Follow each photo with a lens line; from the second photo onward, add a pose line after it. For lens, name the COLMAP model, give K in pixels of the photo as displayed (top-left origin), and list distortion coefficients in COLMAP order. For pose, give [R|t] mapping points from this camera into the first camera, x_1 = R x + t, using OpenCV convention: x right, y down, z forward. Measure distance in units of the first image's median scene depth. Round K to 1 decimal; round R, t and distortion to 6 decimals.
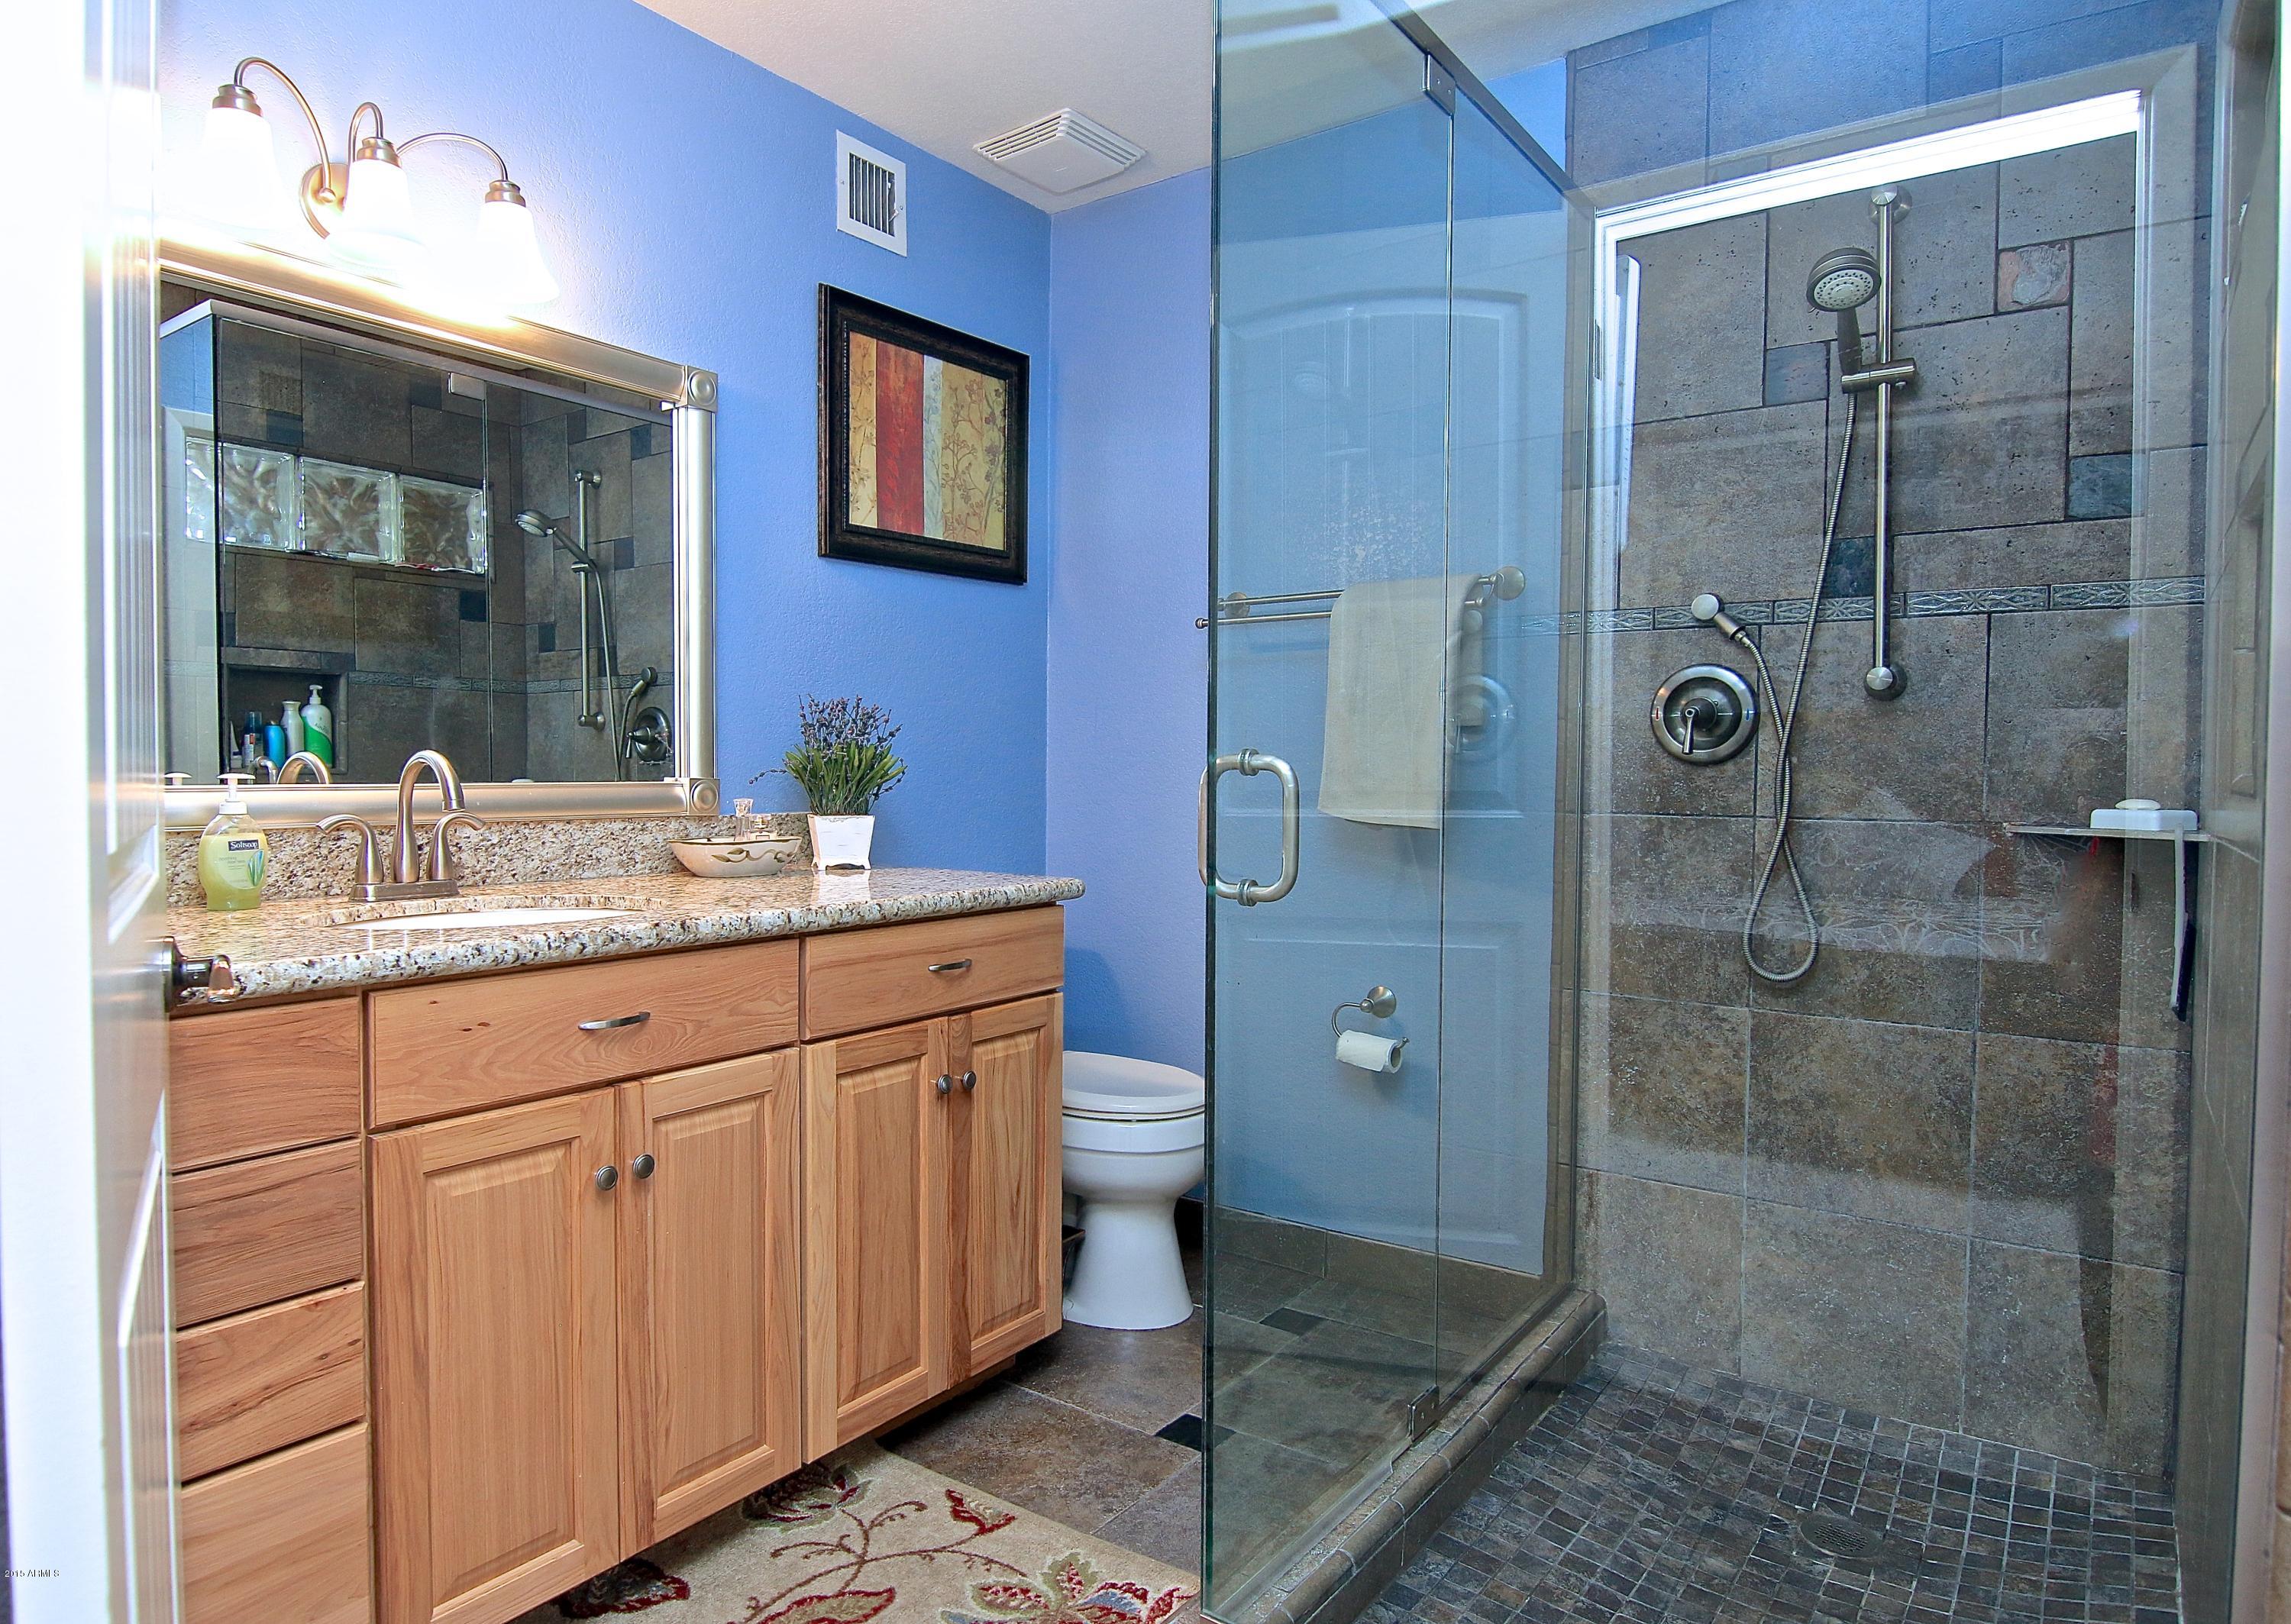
lens RADIAL K [[1392.9, 0, 1143.6], [0, 1392.9, 815.6], [0, 0, 1]] dist [-0.000834, -0.000128]
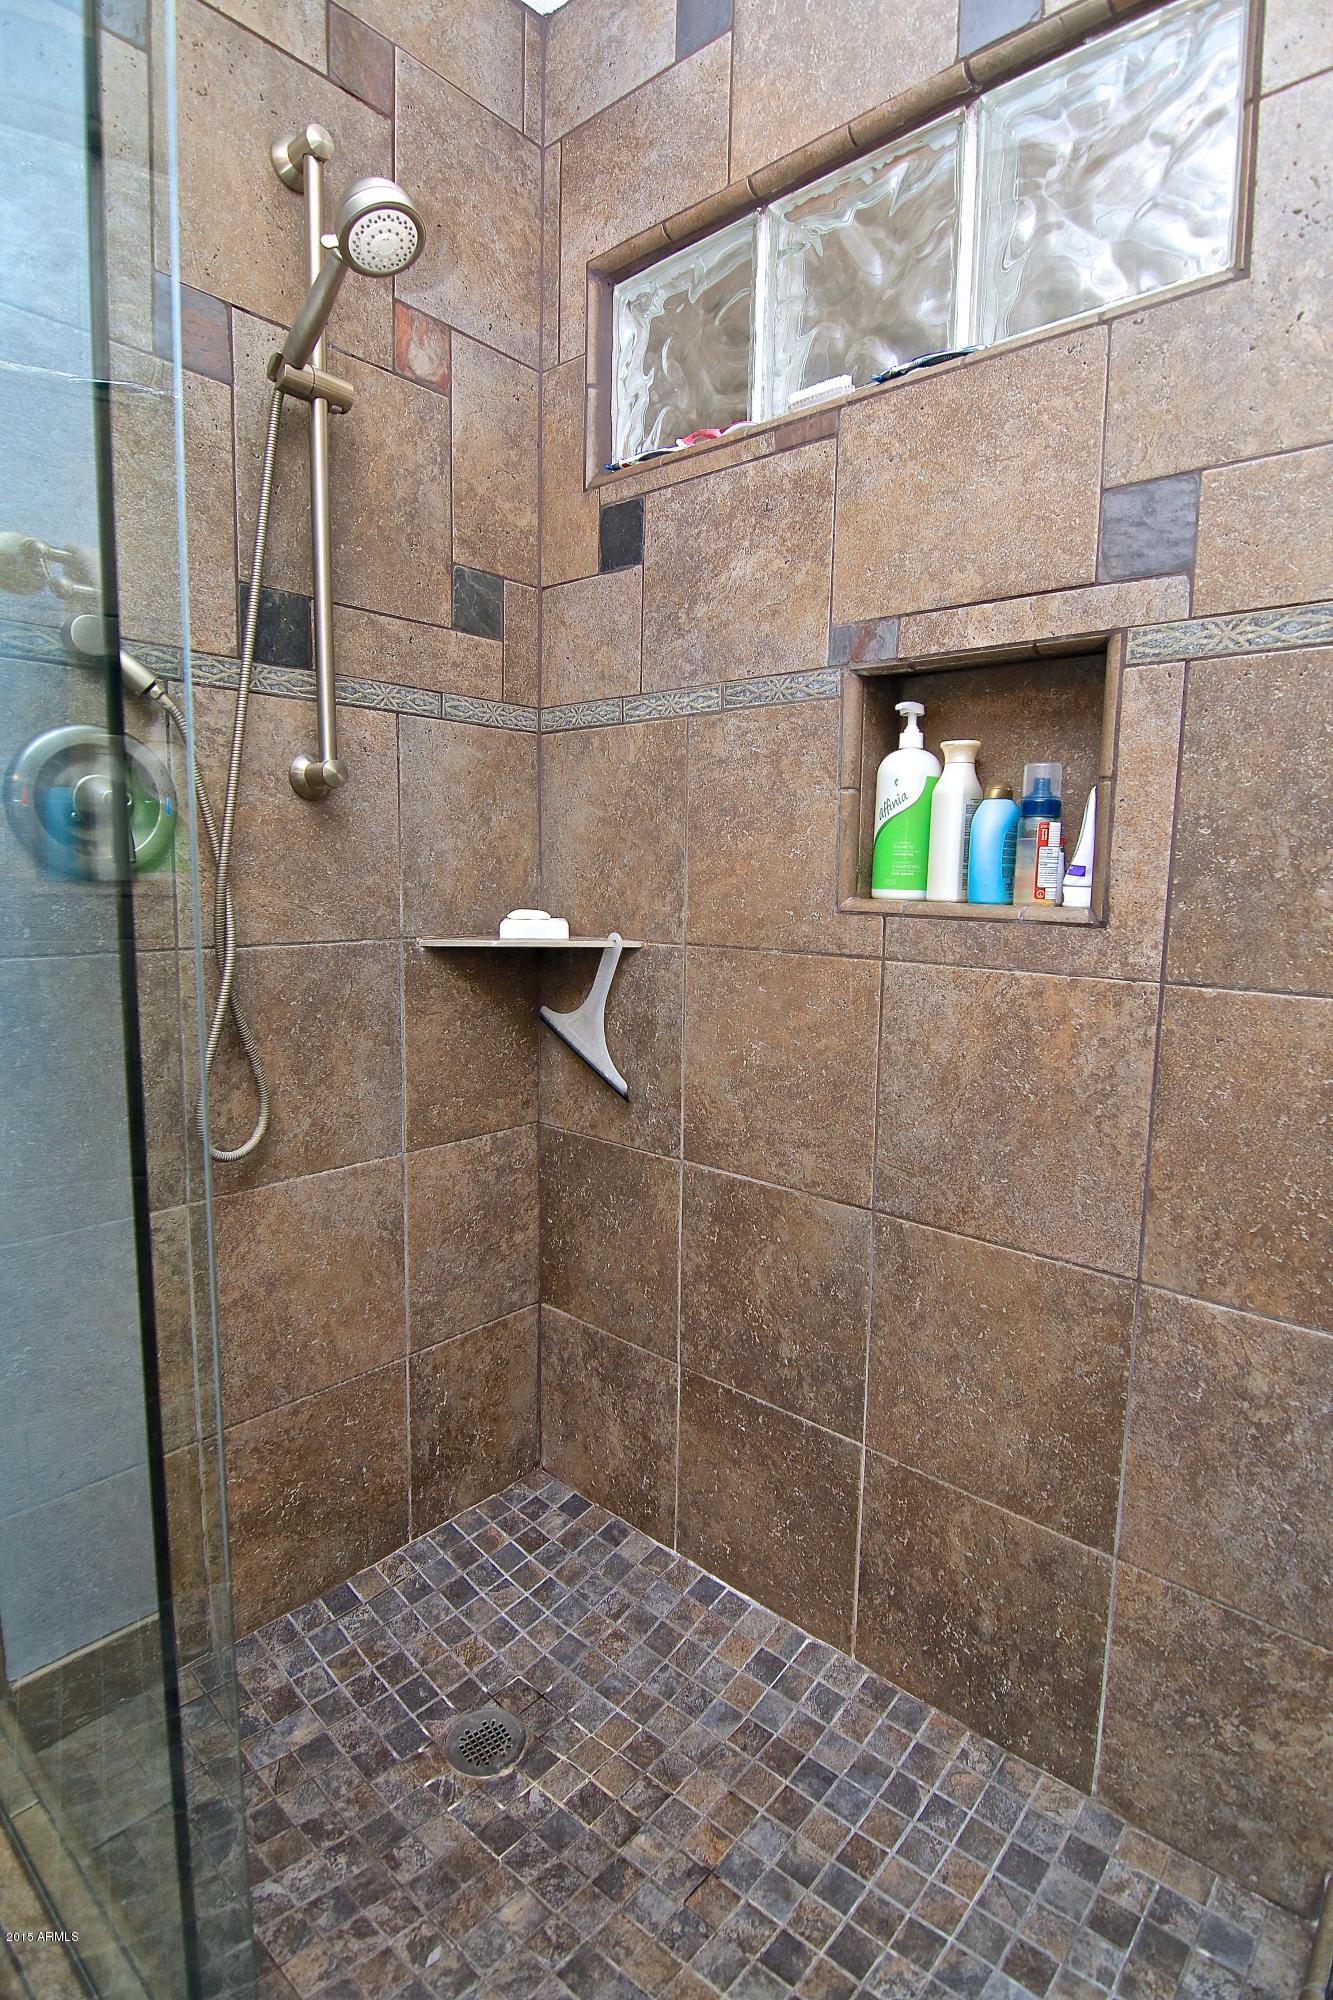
lens RADIAL K [[1015.5, 0, 665.6], [0, 1015.5, 991.9], [0, 0, 1]] dist [-0.014713, -0.002383]
pose [[0.119654, -0.135232, 0.983562, -0.060182], [0.008711, 0.990785, 0.135165, -0.050756], [-0.992777, -0.007605, 0.119730, 0.740903]]
